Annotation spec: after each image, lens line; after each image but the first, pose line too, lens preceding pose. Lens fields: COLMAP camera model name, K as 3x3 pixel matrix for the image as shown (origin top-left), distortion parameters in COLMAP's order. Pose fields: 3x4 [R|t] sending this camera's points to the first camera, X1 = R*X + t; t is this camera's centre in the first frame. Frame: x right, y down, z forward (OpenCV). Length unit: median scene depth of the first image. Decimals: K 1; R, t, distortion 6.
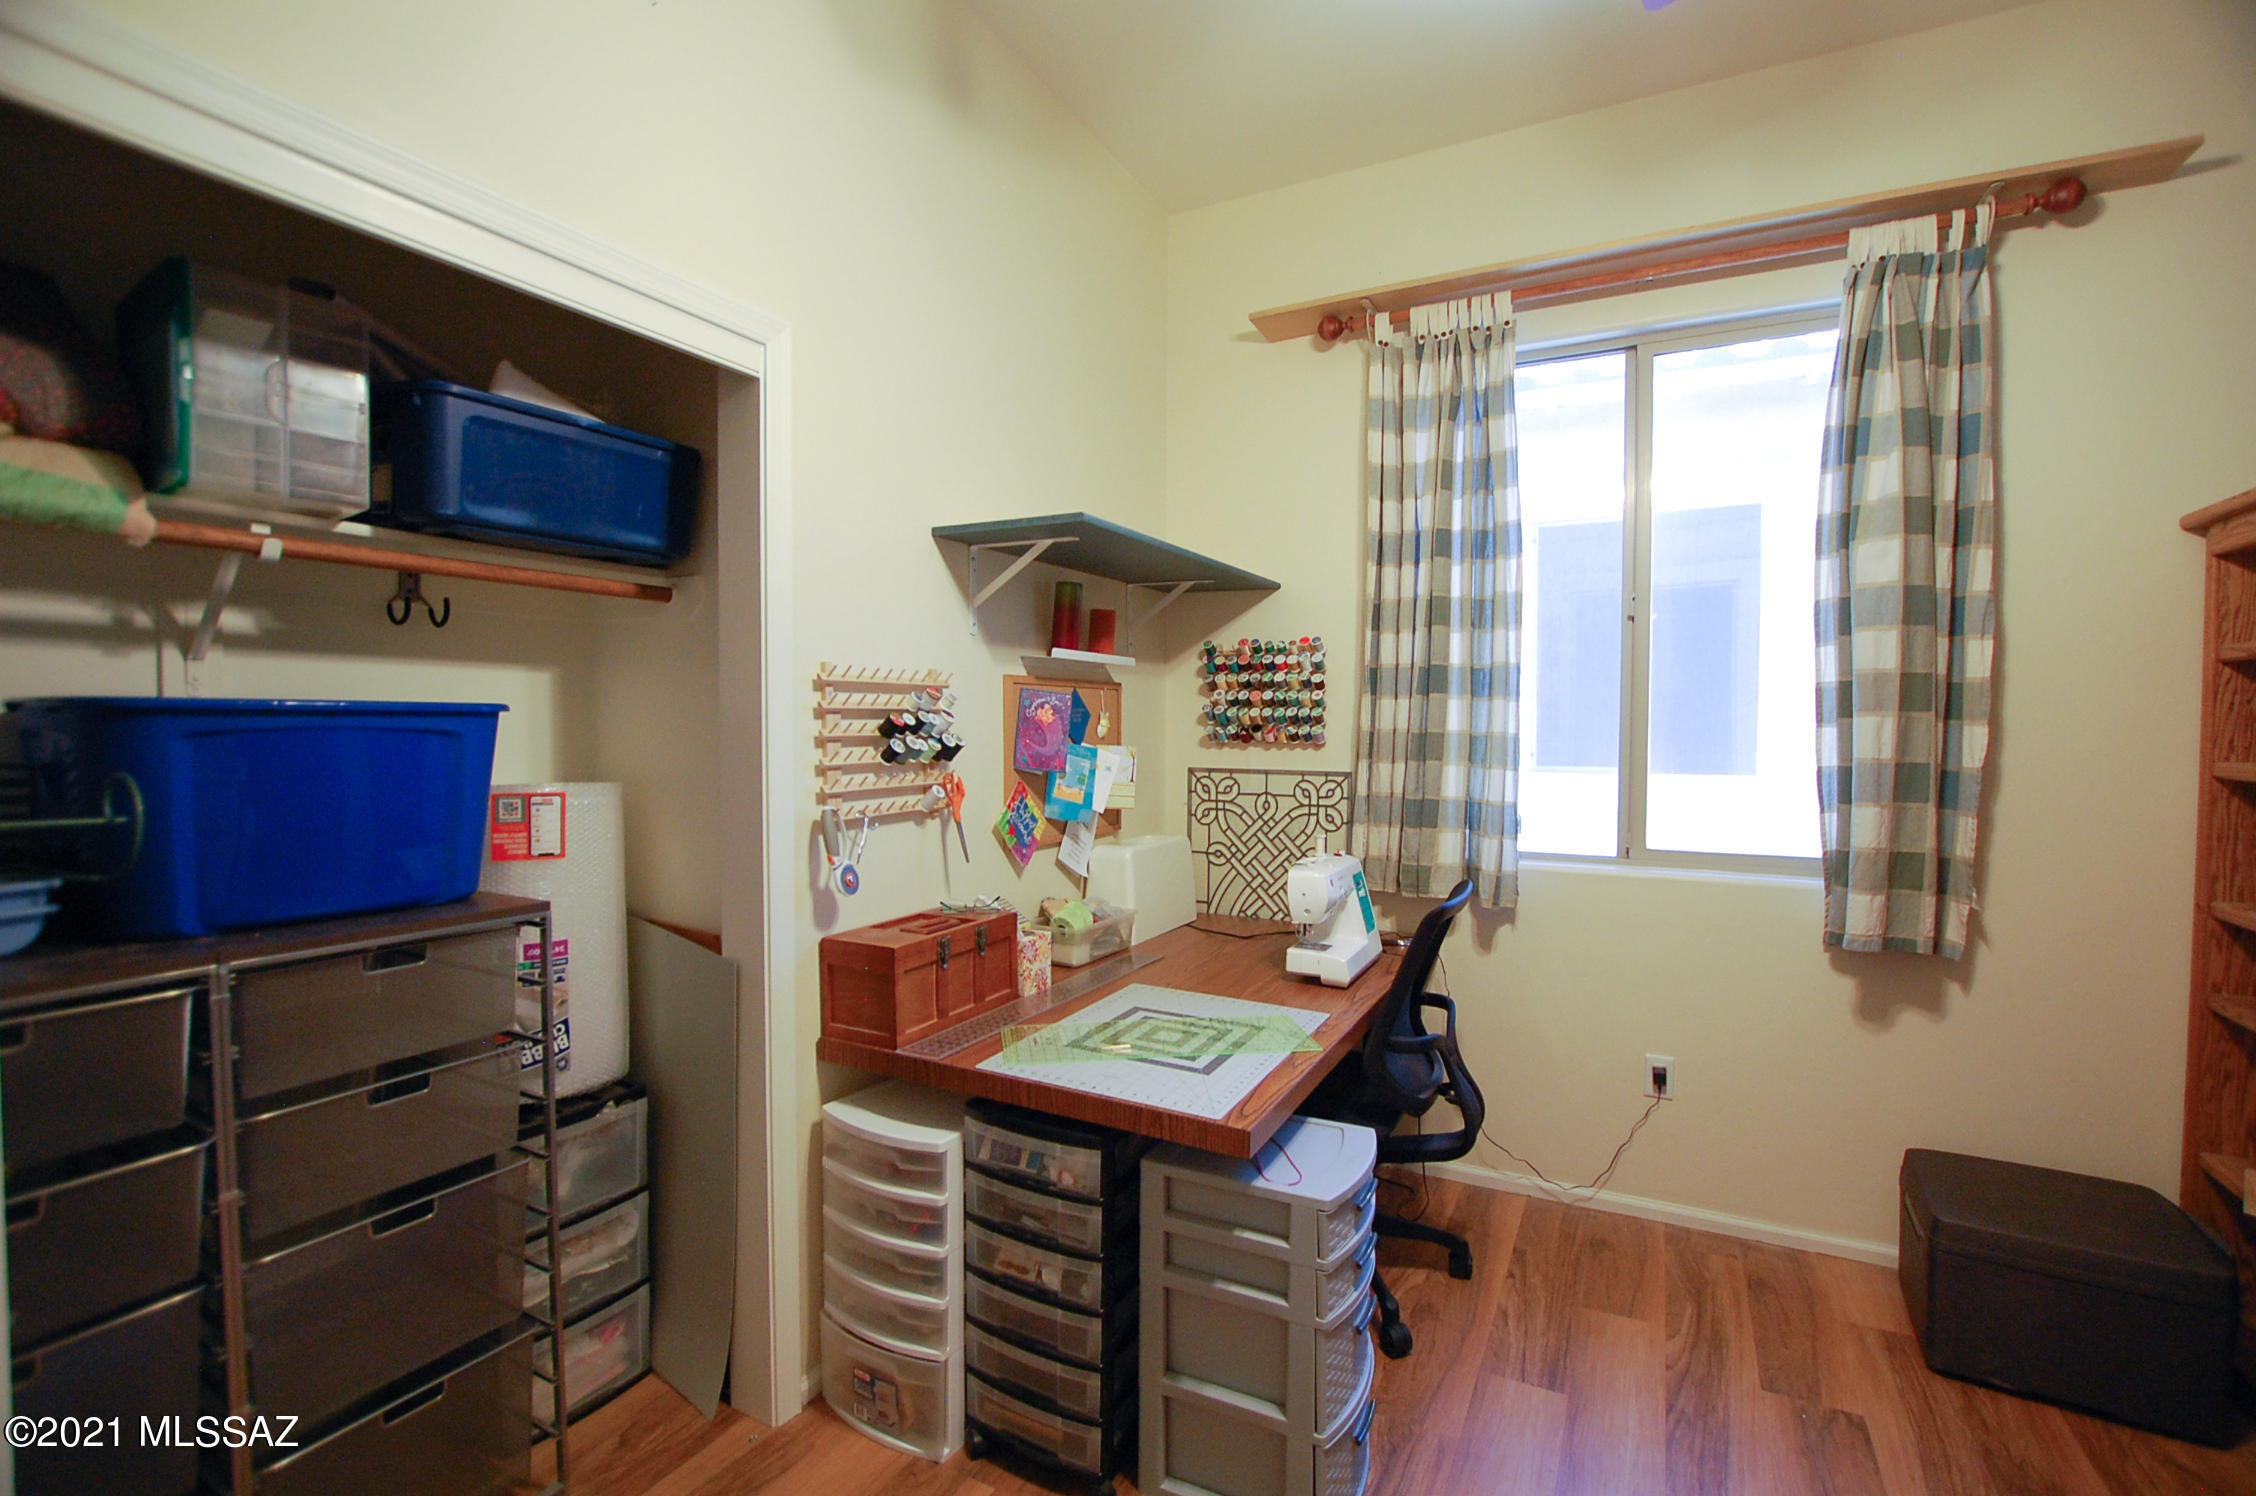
lens RADIAL K [[995.1, 0, 1138.5], [0, 995.1, 745.0], [0, 0, 1]] dist [-0.022346, -0.000296]
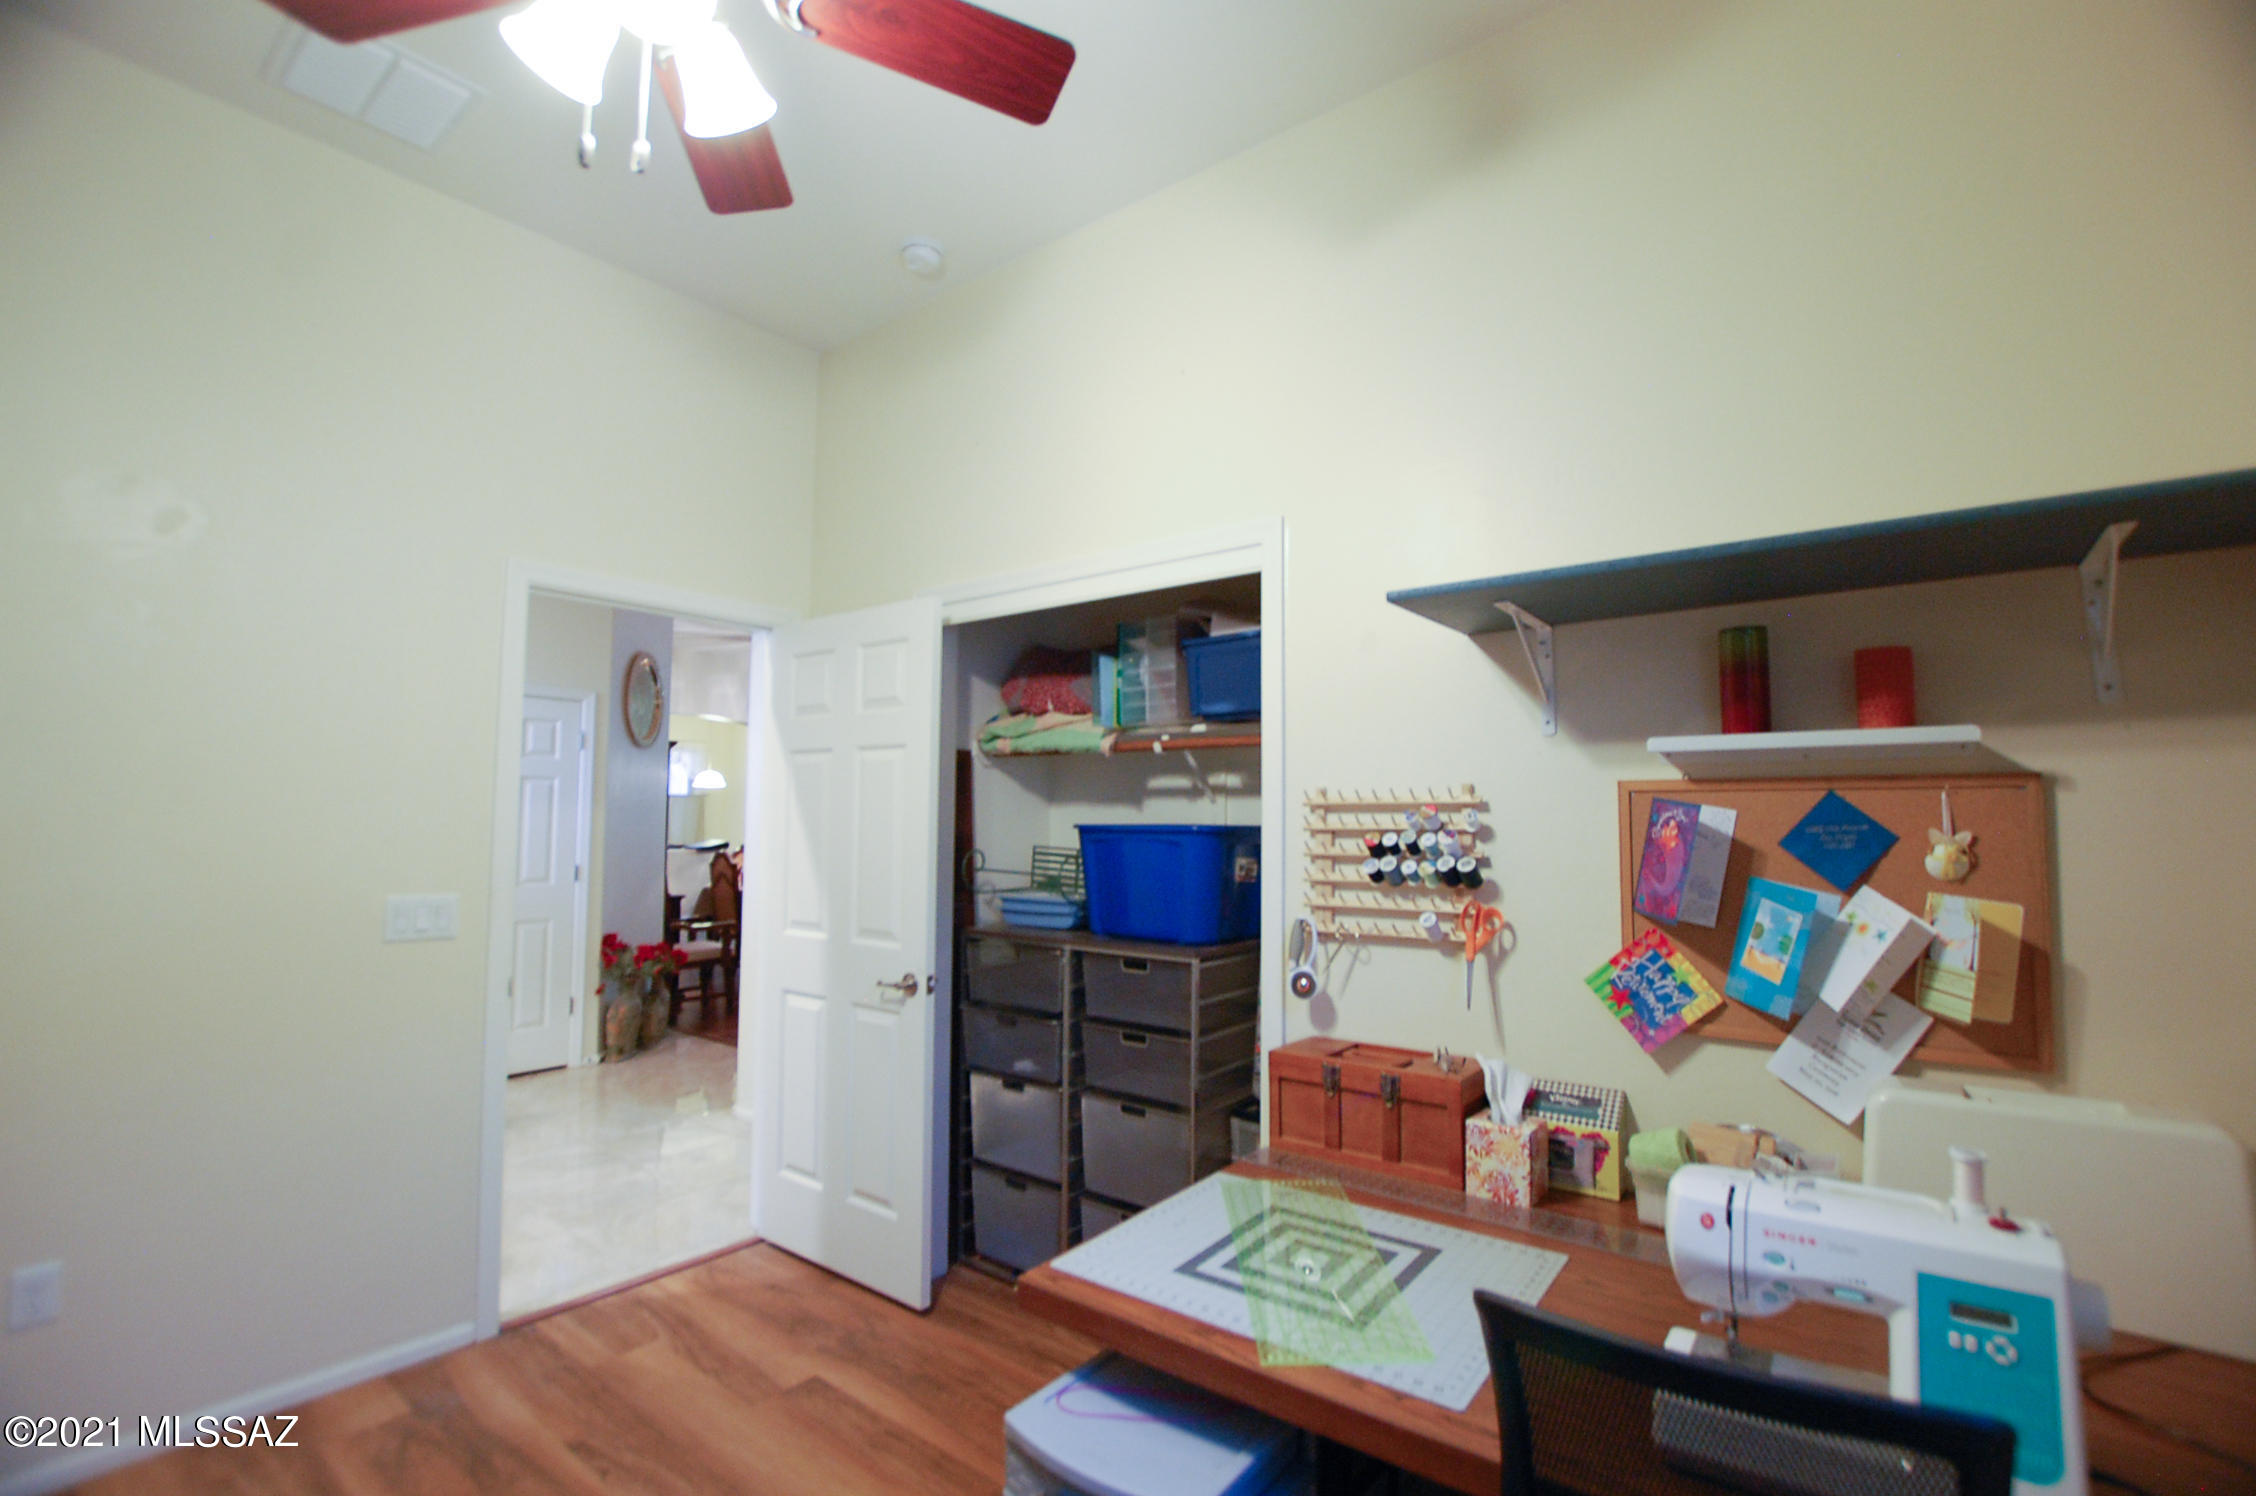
lens RADIAL K [[995.1, 0, 1139.9], [0, 995.1, 756.4], [0, 0, 1]] dist [-0.022346, -0.000296]
pose [[-0.165161, -0.066453, -0.984025, 0.758104], [-0.026203, 0.997671, -0.062977, -0.039043], [0.985919, 0.015383, -0.166517, 0.907811]]
